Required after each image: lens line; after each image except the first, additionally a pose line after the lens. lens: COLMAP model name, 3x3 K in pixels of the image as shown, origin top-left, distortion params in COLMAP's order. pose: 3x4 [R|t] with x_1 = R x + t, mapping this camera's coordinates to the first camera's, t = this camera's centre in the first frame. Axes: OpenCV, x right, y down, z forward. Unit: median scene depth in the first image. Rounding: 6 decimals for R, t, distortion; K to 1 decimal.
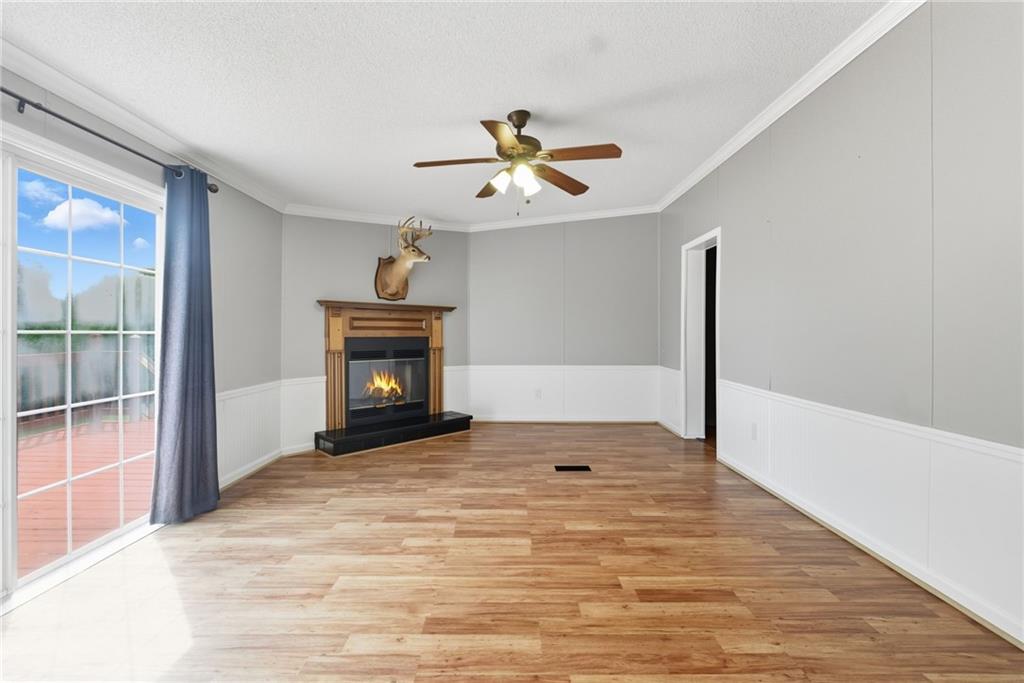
lens RADIAL K [[431.8, 0, 512.4], [0, 431.8, 335.9], [0, 0, 1]] dist [-0.011841, 0.000031]
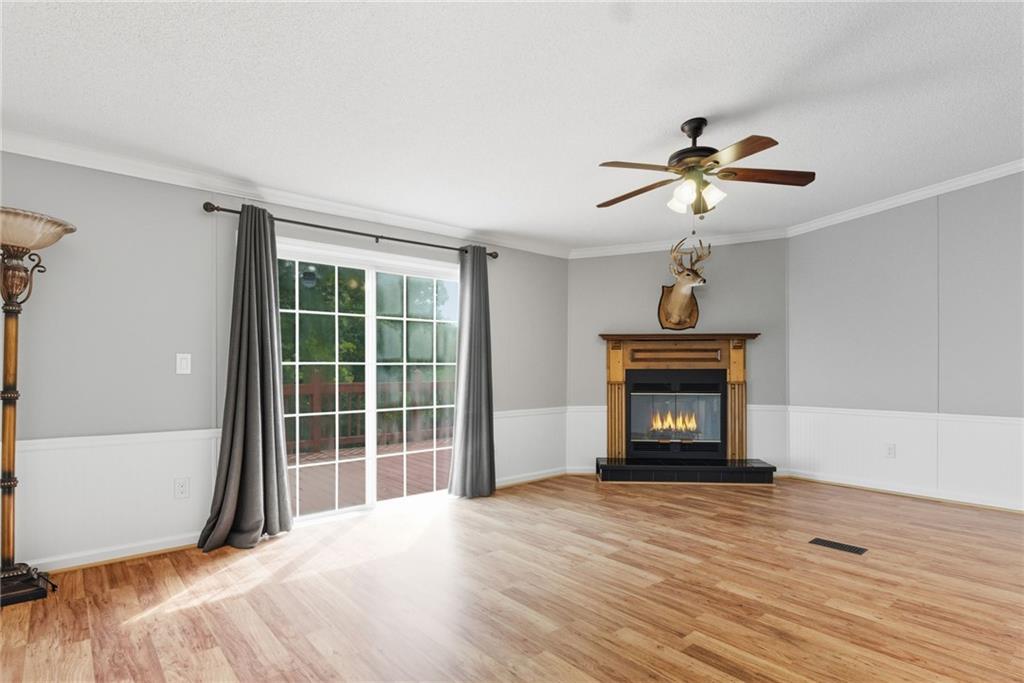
lens RADIAL K [[525.5, 0, 519.5], [0, 525.5, 368.3], [0, 0, 1]] dist [-0.001841, 0.000004]
pose [[0.656138, 0.001402, -0.754639, 0.395194], [-0.004140, 0.999990, -0.001742, 0.004840], [0.754629, 0.004268, 0.656137, -0.003967]]
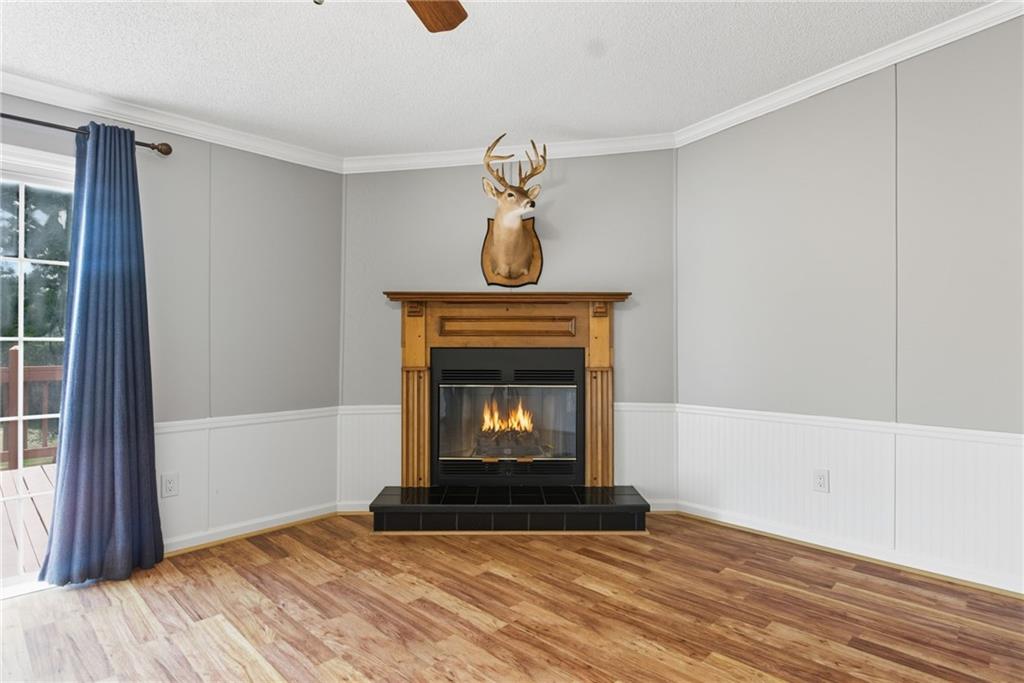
lens RADIAL K [[541.1, 0, 512.0], [0, 541.1, 341.5], [0, 0, 1]] dist [-0.003424, -0.000171]
pose [[0.713838, 0.001156, -0.700310, 0.279762], [-0.006073, 0.999971, -0.004539, -0.002887], [0.700284, 0.007493, 0.713825, 0.517679]]
